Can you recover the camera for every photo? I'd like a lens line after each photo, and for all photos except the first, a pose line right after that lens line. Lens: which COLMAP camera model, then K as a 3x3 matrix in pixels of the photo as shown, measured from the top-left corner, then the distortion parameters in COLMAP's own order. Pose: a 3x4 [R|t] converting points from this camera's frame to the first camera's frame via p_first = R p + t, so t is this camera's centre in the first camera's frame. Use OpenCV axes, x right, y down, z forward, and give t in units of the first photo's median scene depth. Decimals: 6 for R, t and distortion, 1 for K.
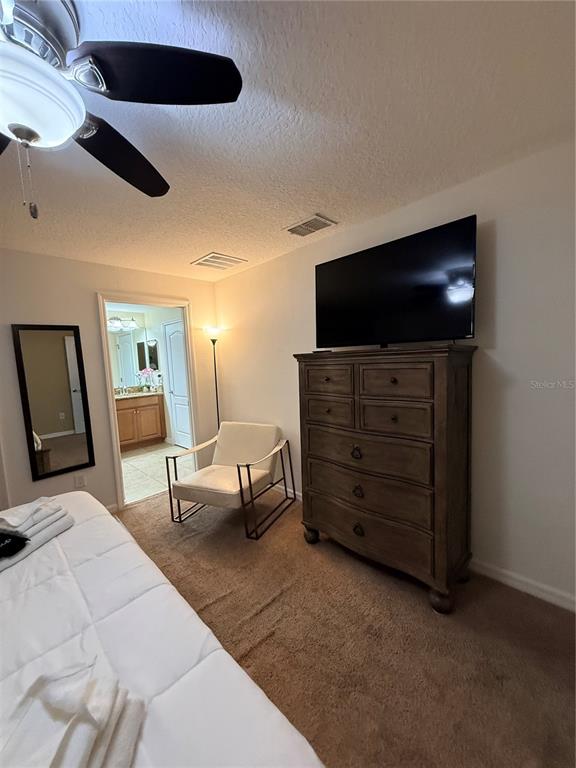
lens RADIAL K [[306.0, 0, 288.0], [0, 306.0, 384.0], [0, 0, 1]] dist [0.000909, 0.000115]
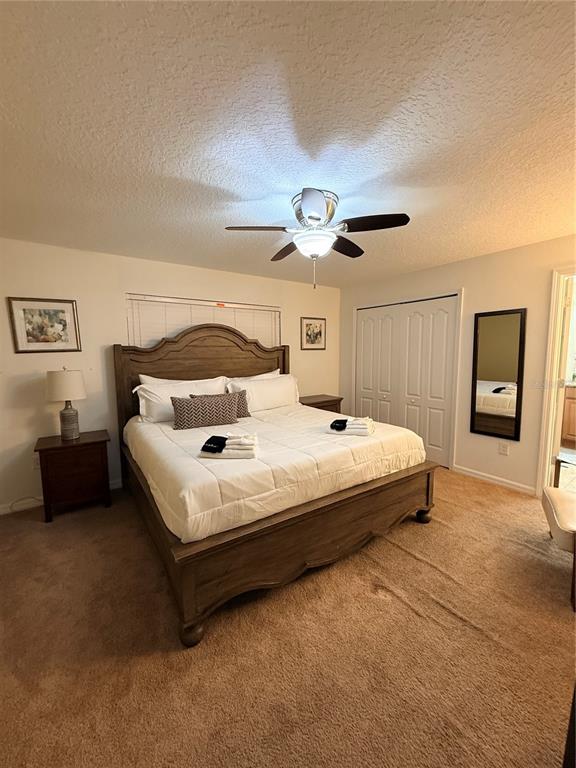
lens RADIAL K [[306.0, 0, 288.0], [0, 306.0, 384.0], [0, 0, 1]] dist [0.000909, 0.000115]
pose [[-0.178231, 0.150920, -0.972346, 0.426751], [-0.072648, 0.983453, 0.165961, -0.038088], [0.981303, 0.100218, -0.164318, 0.312066]]
